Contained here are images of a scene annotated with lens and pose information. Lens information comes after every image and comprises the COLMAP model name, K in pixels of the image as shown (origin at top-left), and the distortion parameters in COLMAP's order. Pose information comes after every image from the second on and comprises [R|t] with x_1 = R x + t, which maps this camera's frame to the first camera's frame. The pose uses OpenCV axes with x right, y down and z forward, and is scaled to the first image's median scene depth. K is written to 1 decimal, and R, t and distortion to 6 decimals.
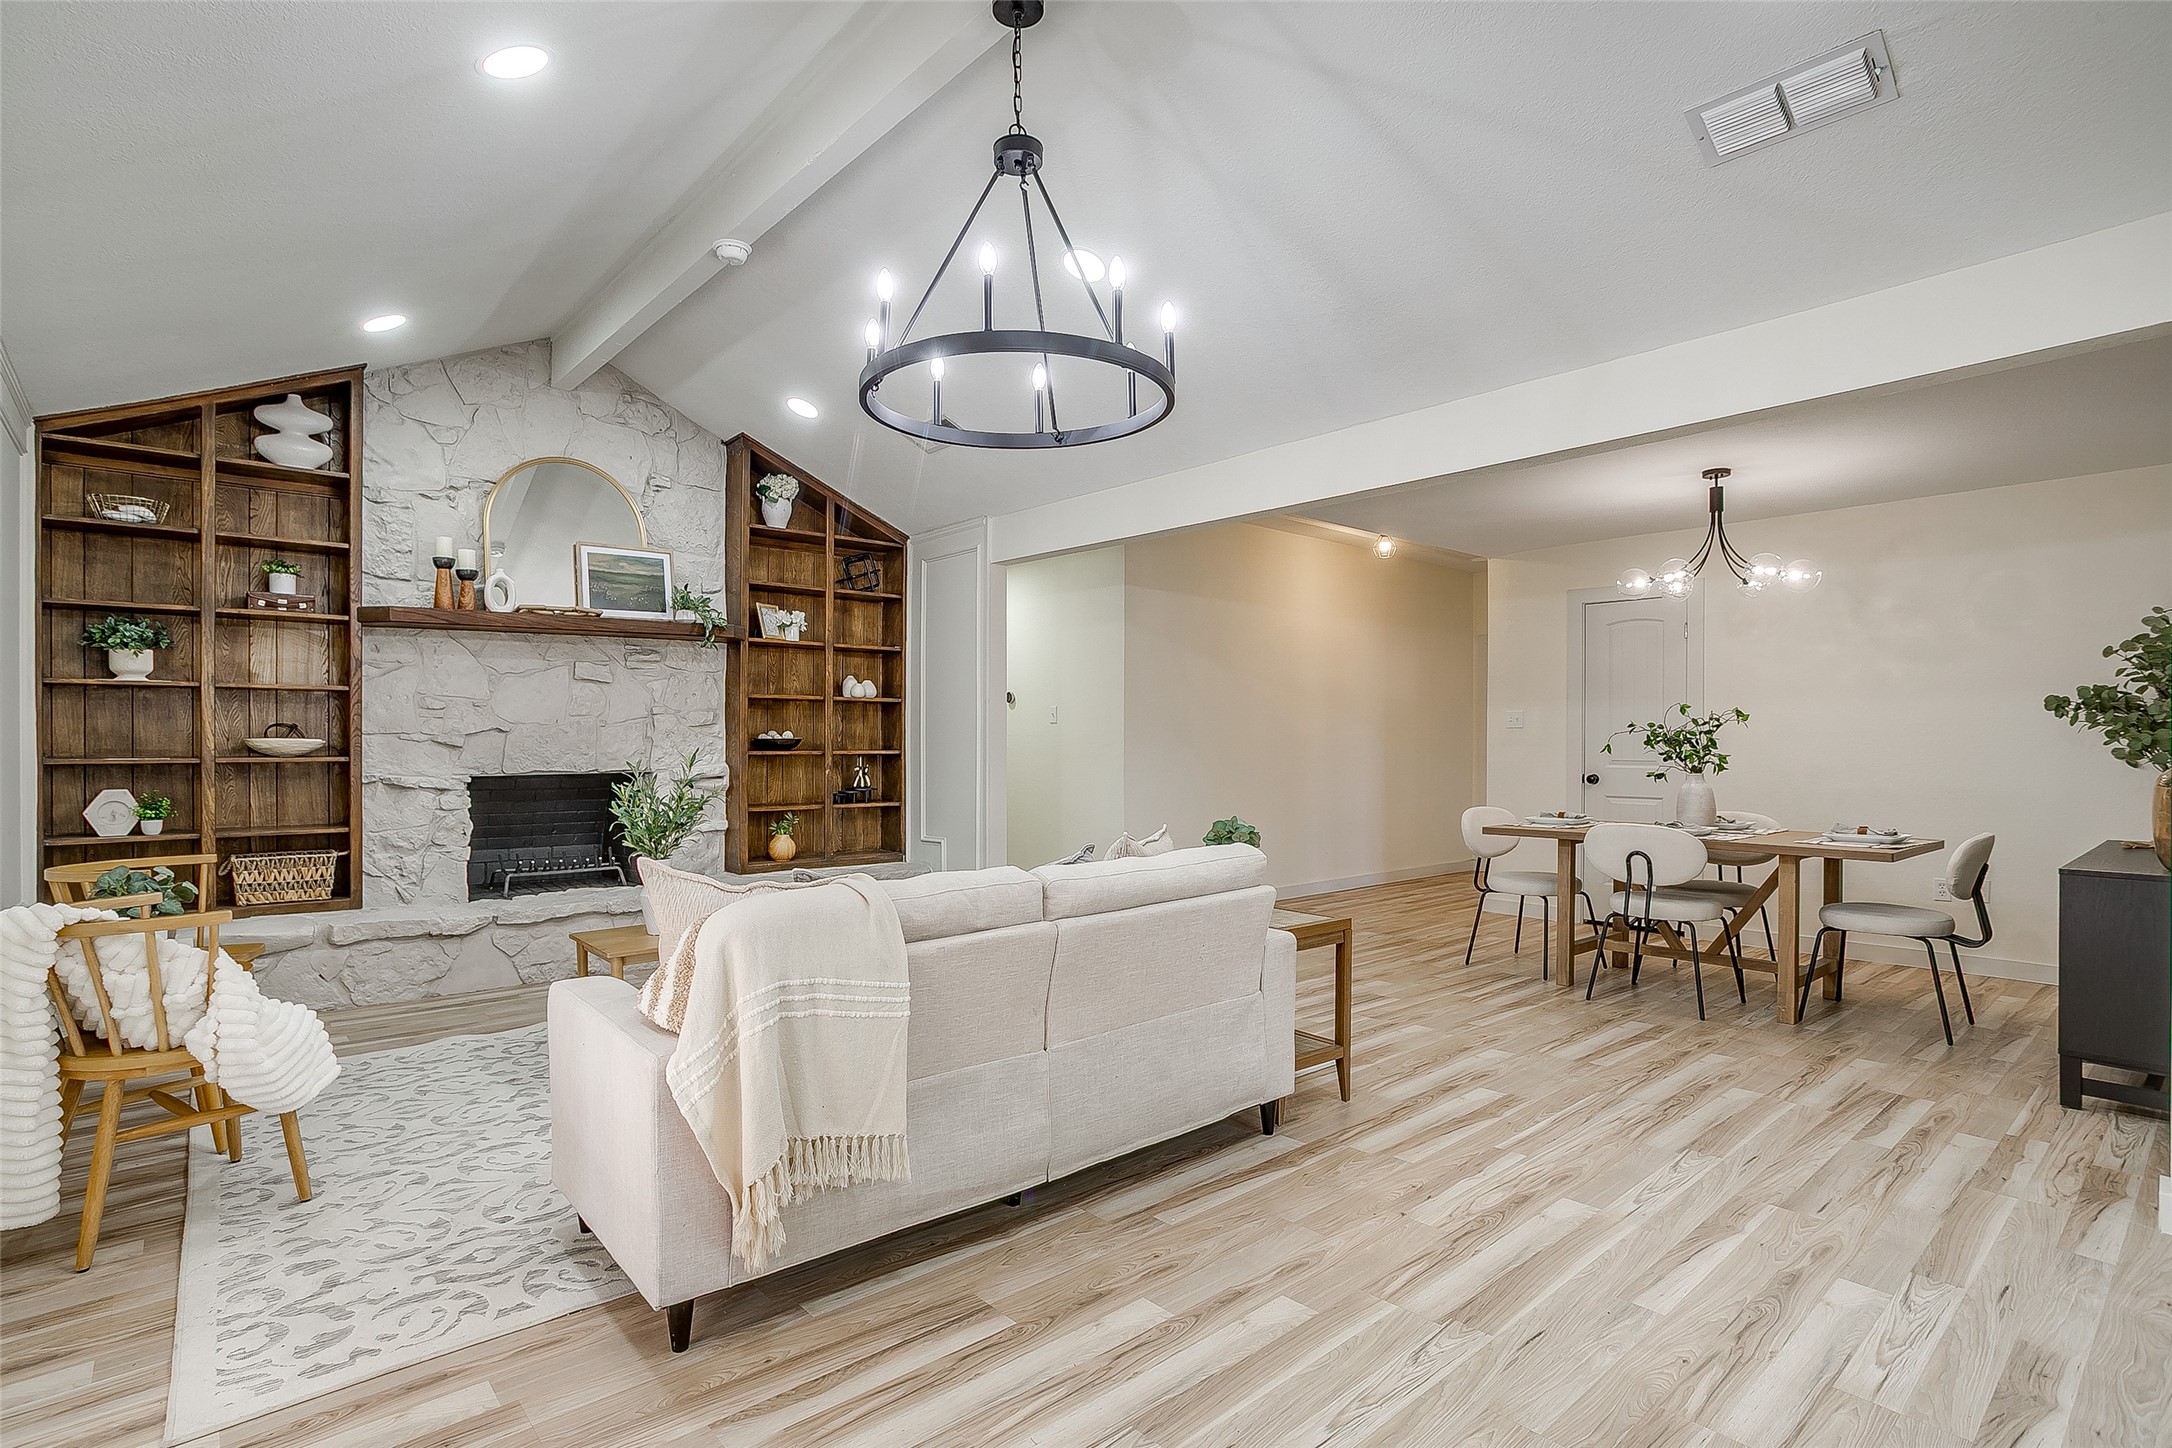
lens RADIAL K [[1072.6, 0, 1062.0], [0, 1072.6, 740.3], [0, 0, 1]] dist [-0.063655, 0.037981]
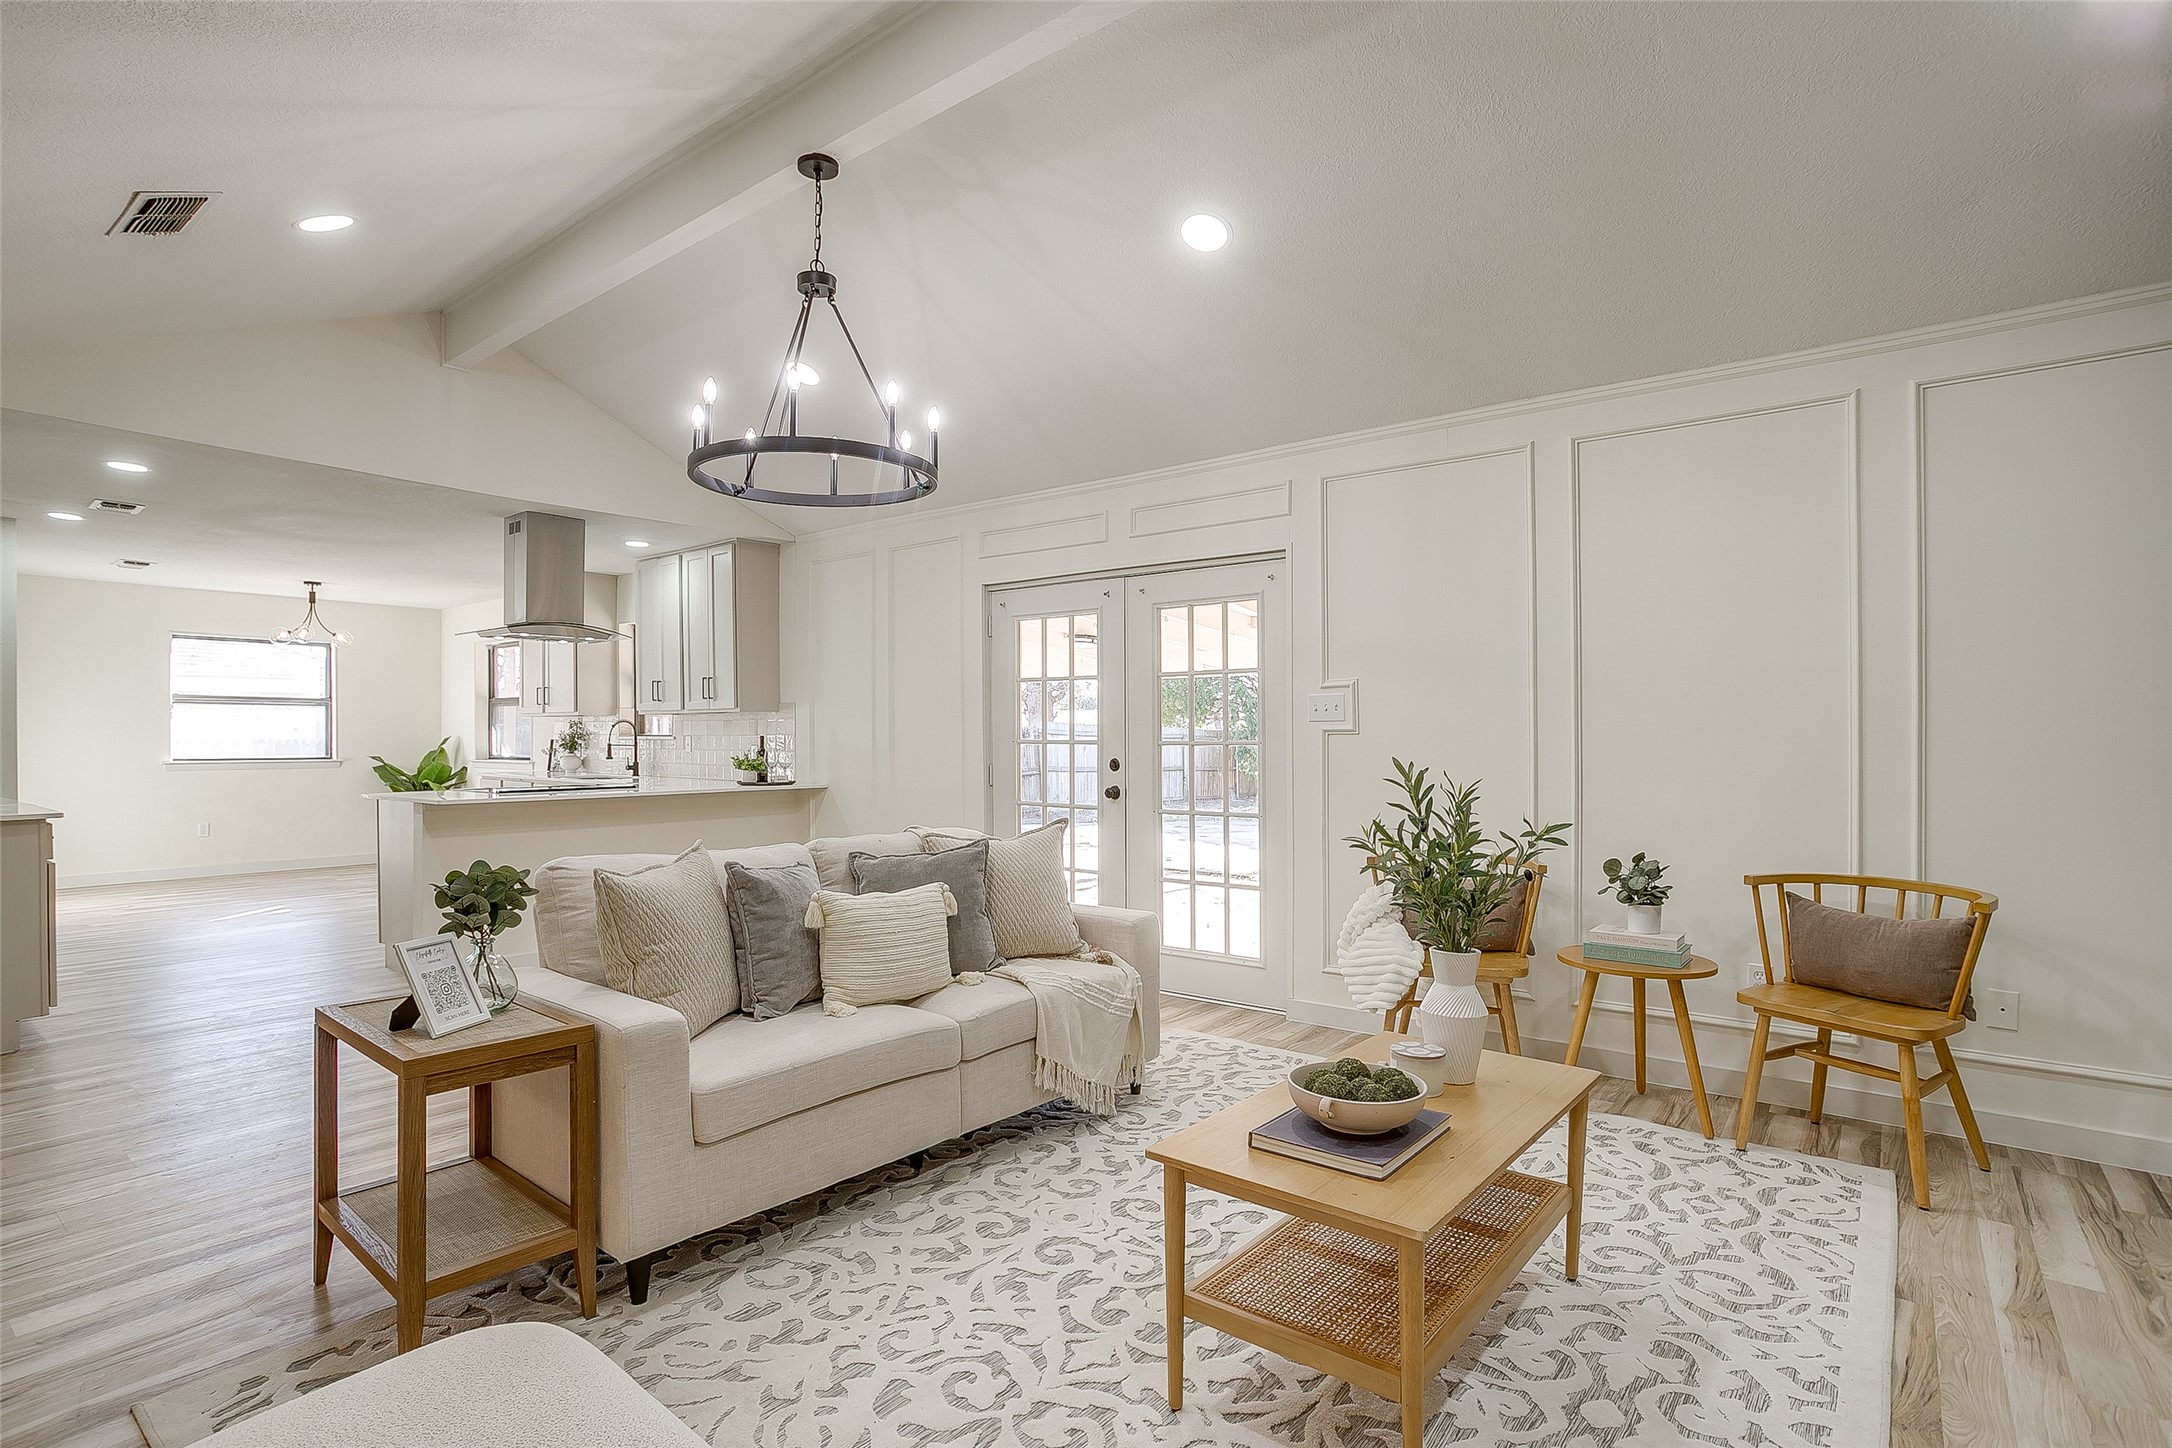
lens RADIAL K [[1061.5, 0, 1052.0], [0, 1061.5, 728.2], [0, 0, 1]] dist [-0.060424, 0.031764]
pose [[-0.983838, 0.001011, -0.179060, -0.045076], [0.002063, 0.999982, -0.005687, -0.004655], [0.179051, -0.005964, -0.983822, 1.215586]]
